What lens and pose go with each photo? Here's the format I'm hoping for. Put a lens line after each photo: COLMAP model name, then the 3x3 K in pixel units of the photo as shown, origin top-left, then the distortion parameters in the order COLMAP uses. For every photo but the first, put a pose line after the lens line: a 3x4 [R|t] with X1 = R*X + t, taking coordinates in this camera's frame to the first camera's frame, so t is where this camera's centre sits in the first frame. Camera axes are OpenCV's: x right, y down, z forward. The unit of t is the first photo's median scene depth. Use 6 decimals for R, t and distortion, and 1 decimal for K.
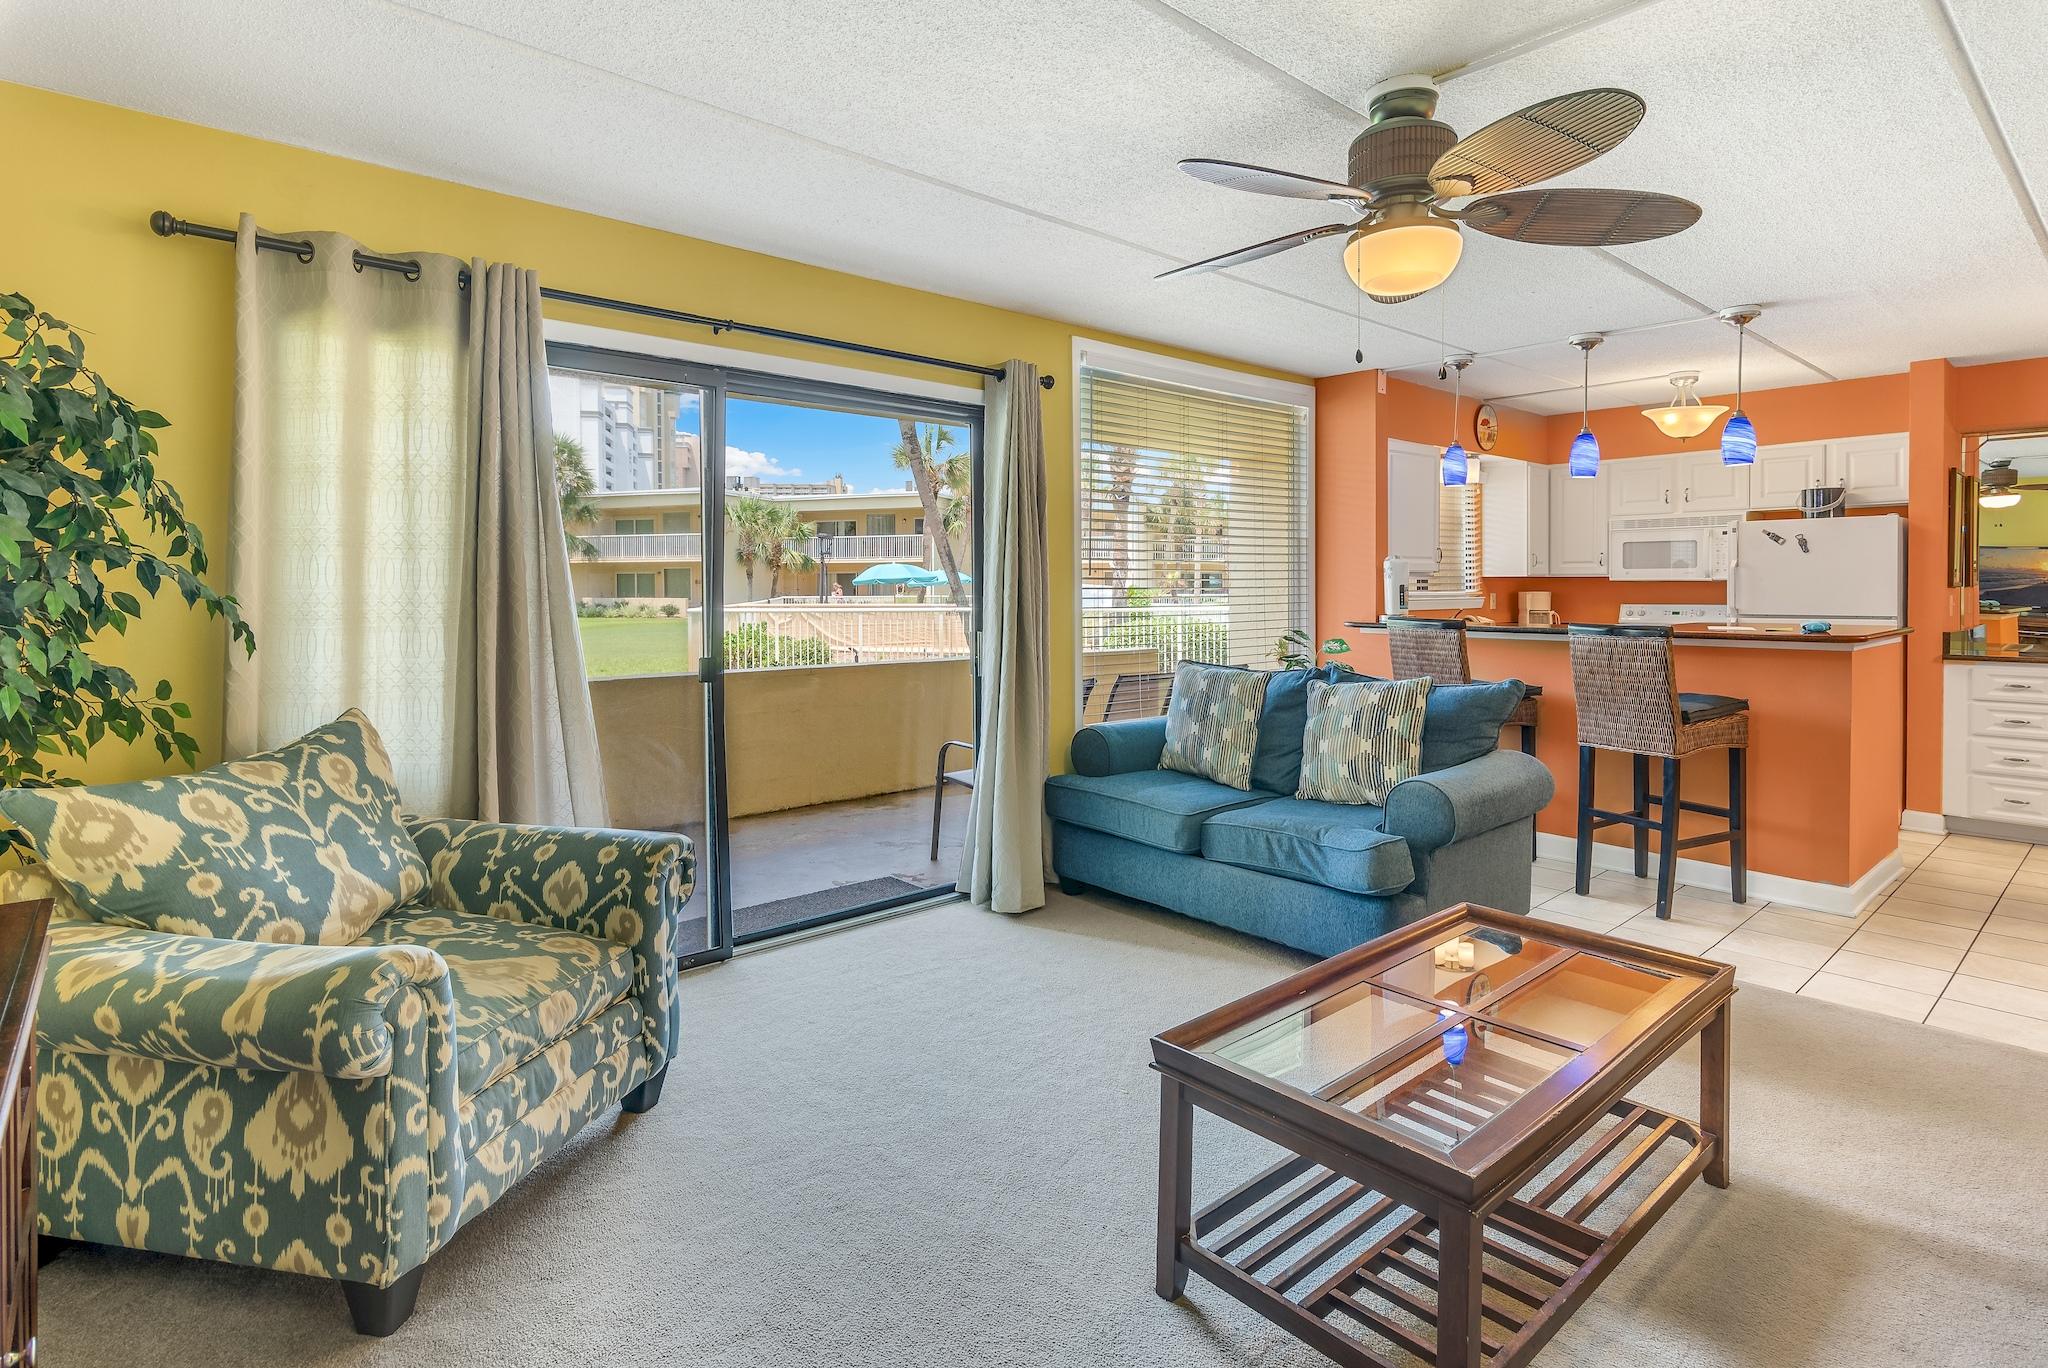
lens RADIAL K [[1011.2, 0, 1051.4], [0, 1011.2, 595.7], [0, 0, 1]] dist [0.004224, -0.004625]
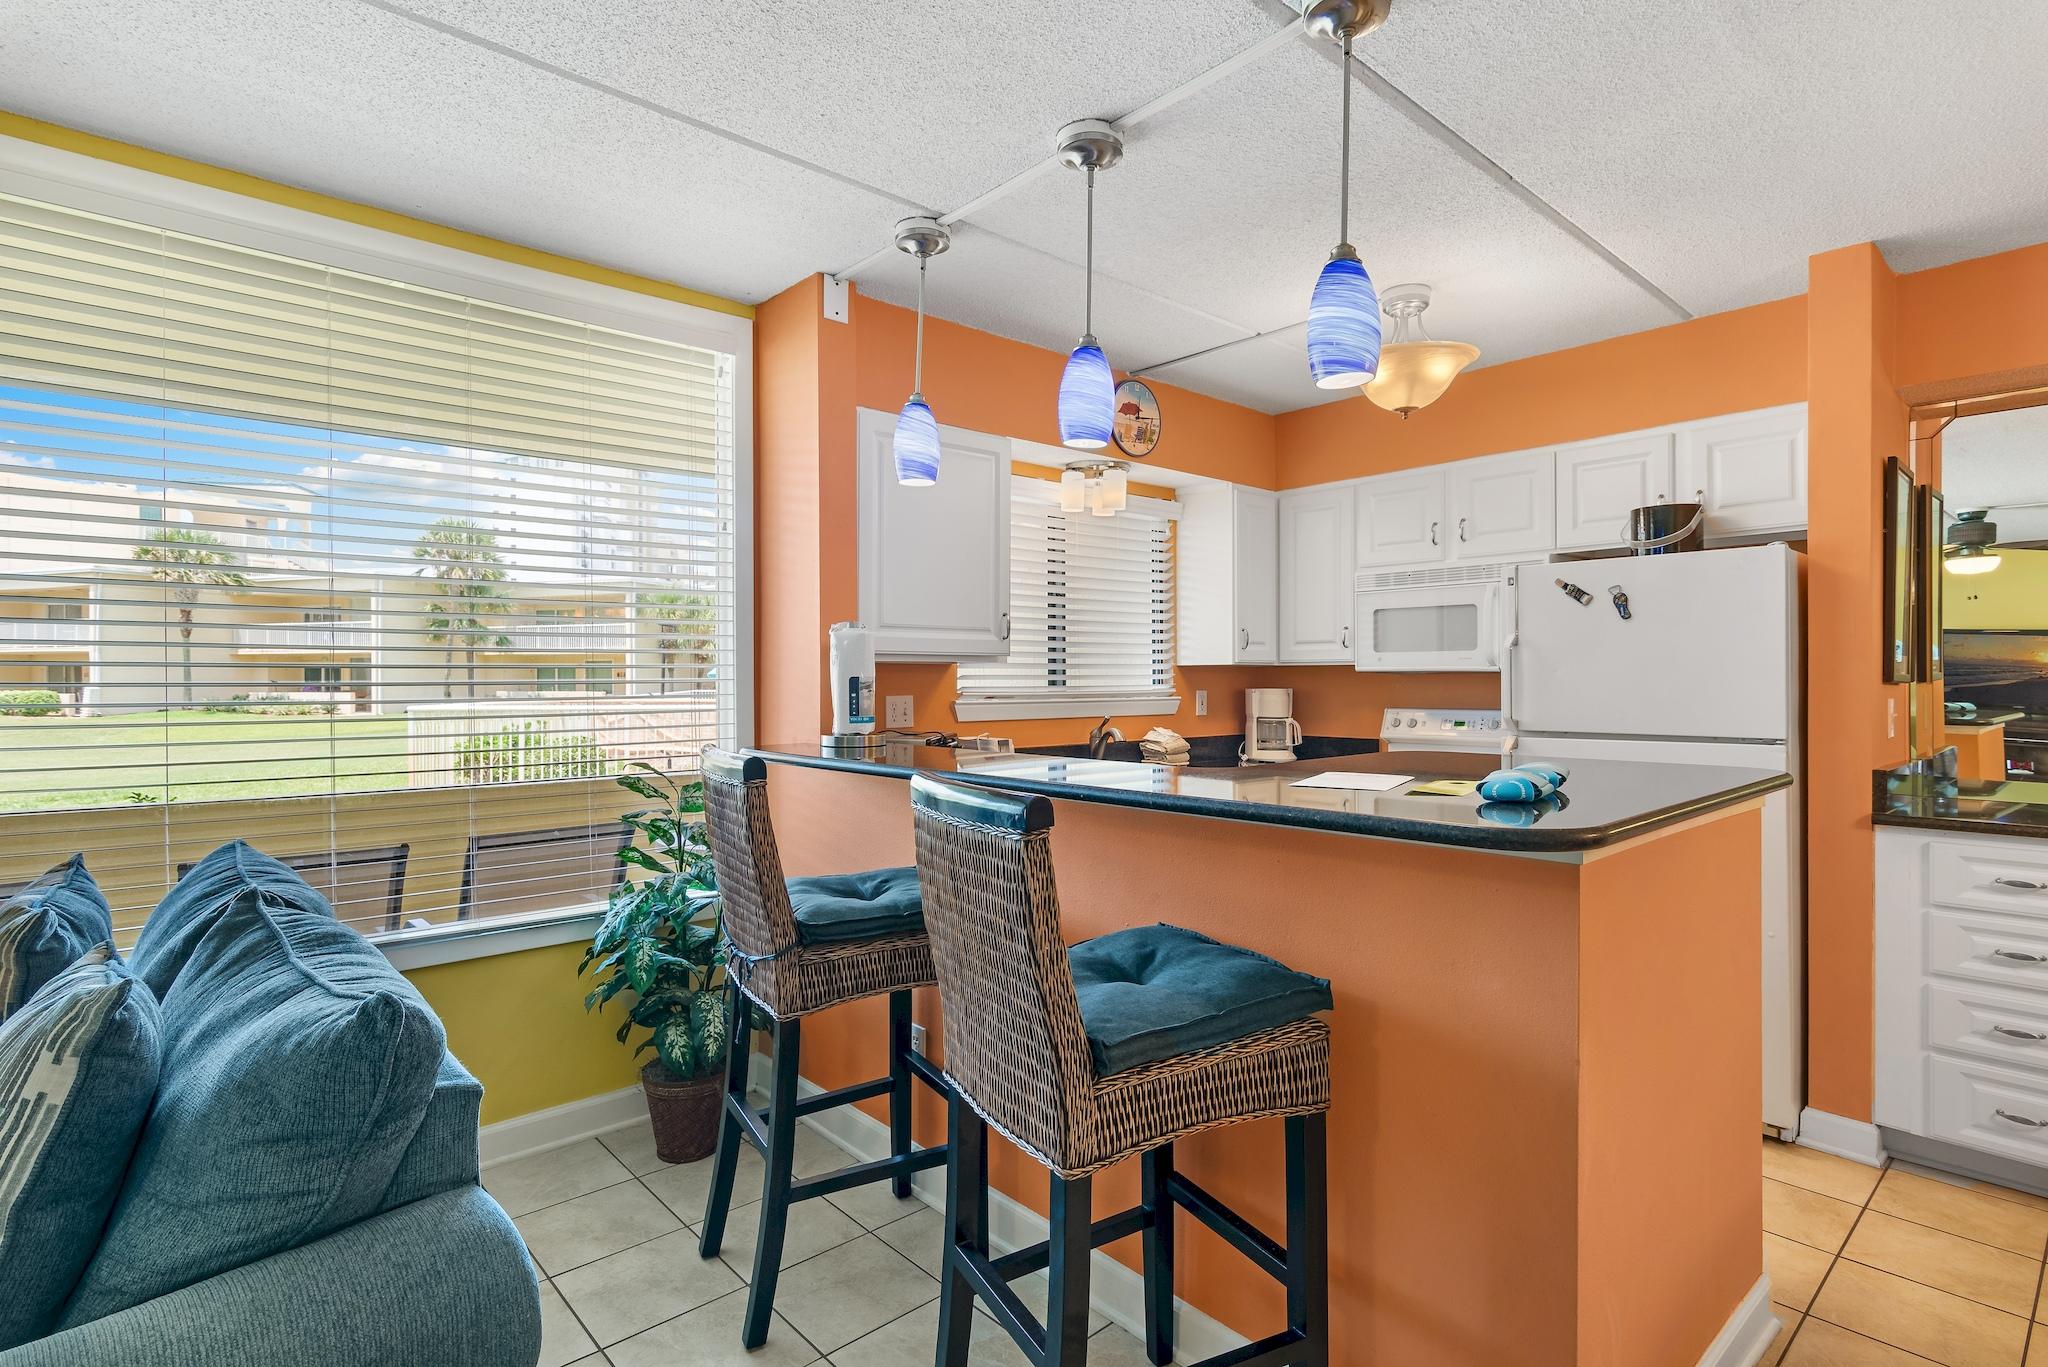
lens RADIAL K [[1011.2, 0, 1045.8], [0, 1011.2, 678.3], [0, 0, 1]] dist [0.004224, -0.004625]
pose [[0.999905, 0.001365, 0.013714, 0.416789], [-0.001215, 0.999940, -0.010891, -0.004499], [-0.013728, 0.010873, 0.999847, 0.451030]]
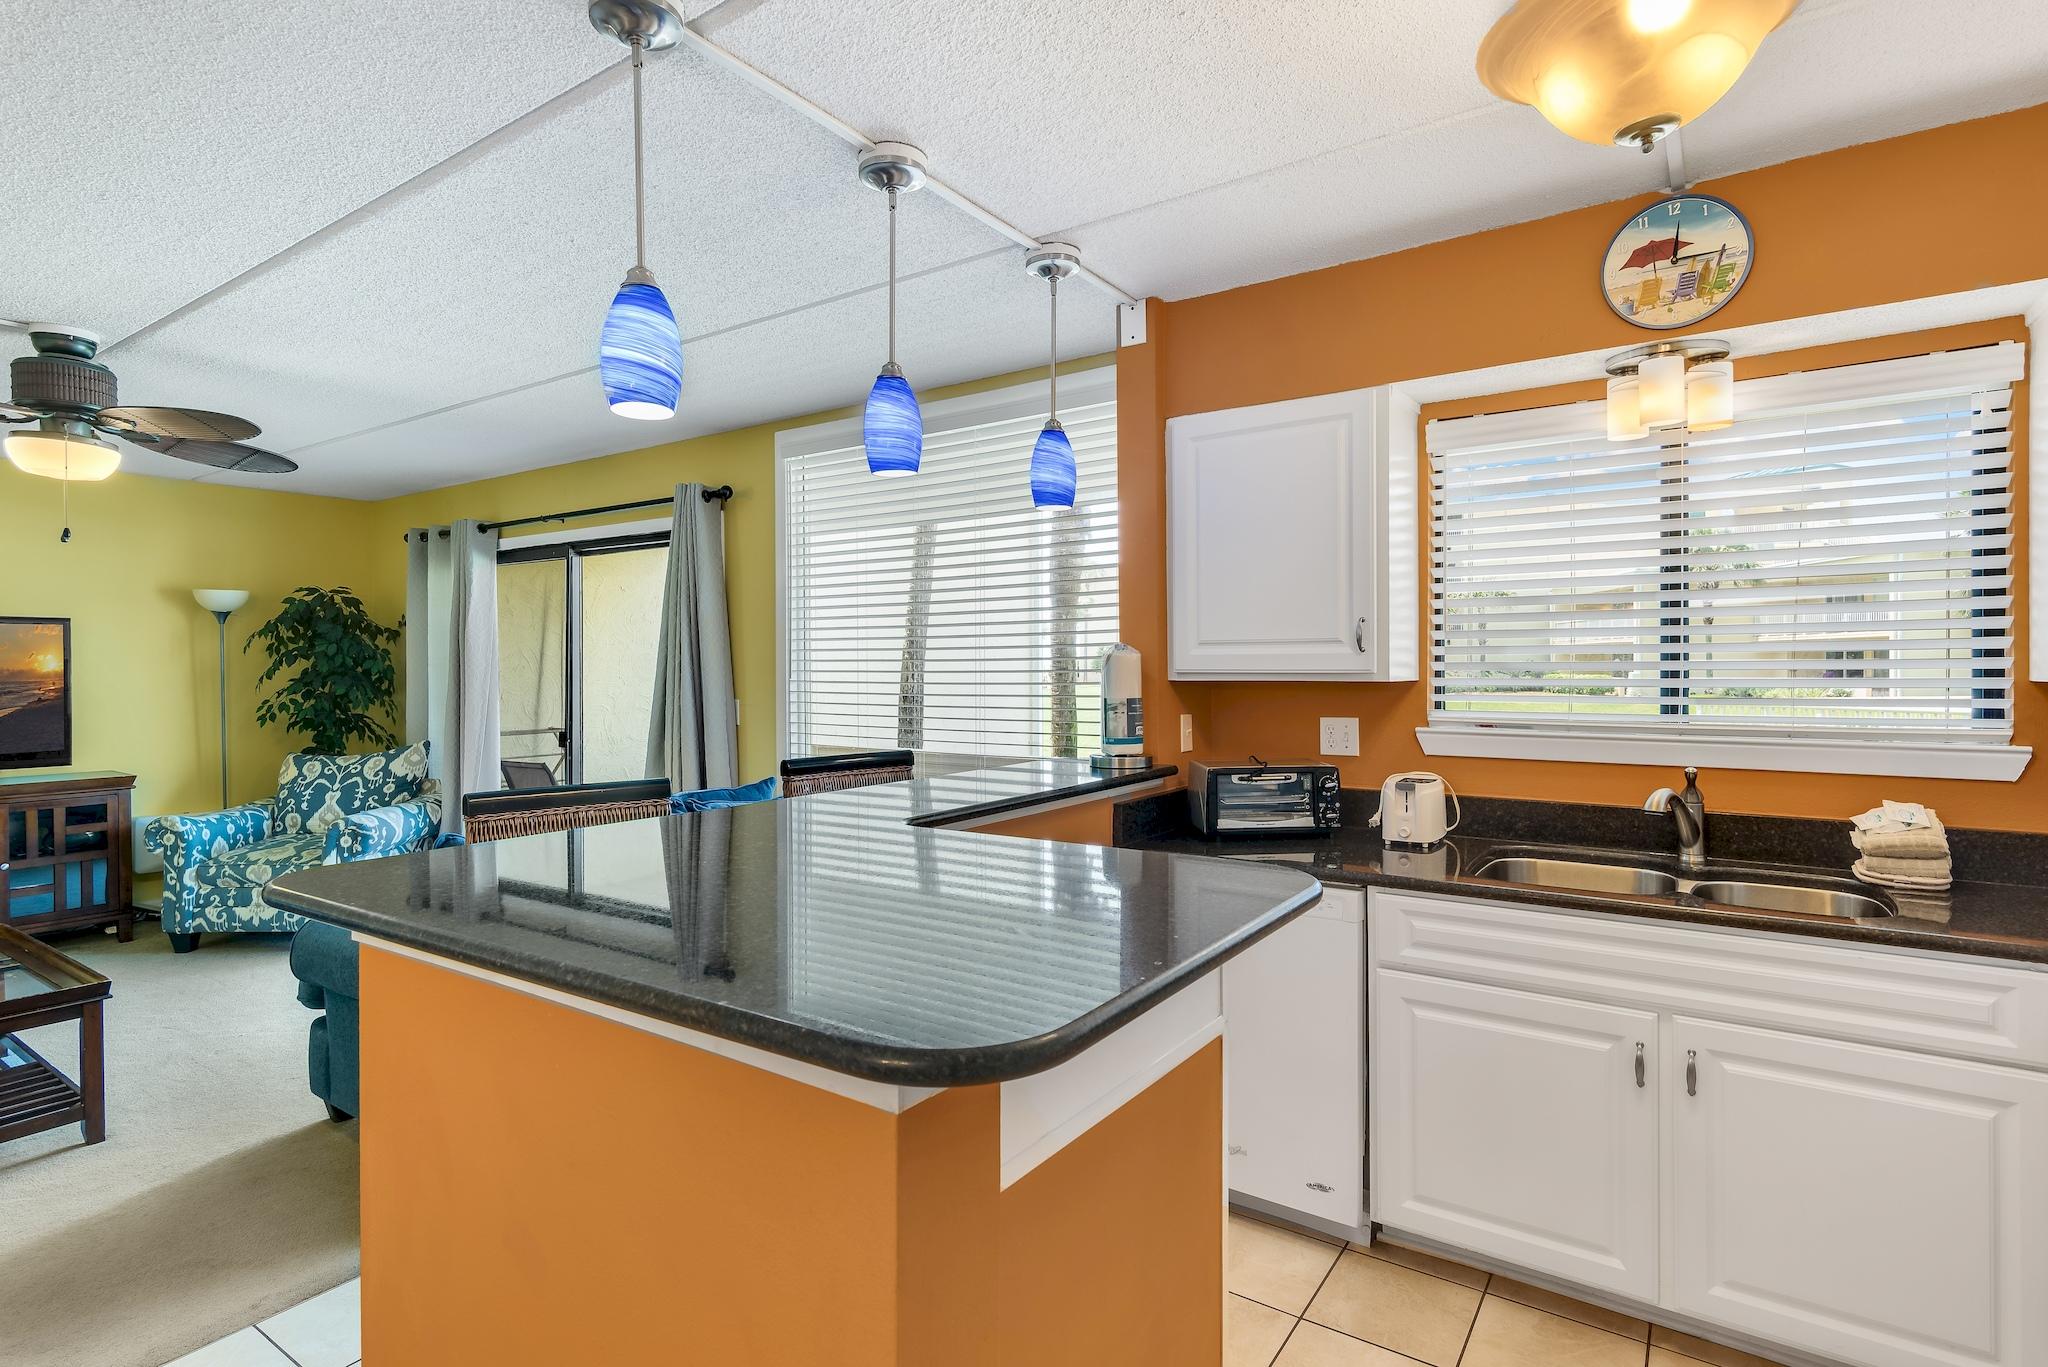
lens RADIAL K [[1011.2, 0, 1047.4], [0, 1011.2, 672.6], [0, 0, 1]] dist [0.004224, -0.004625]
pose [[0.254564, 0.008067, -0.967022, 0.807276], [-0.006596, 0.999956, 0.006605, -0.026910], [0.967033, 0.004697, 0.254606, 0.789880]]
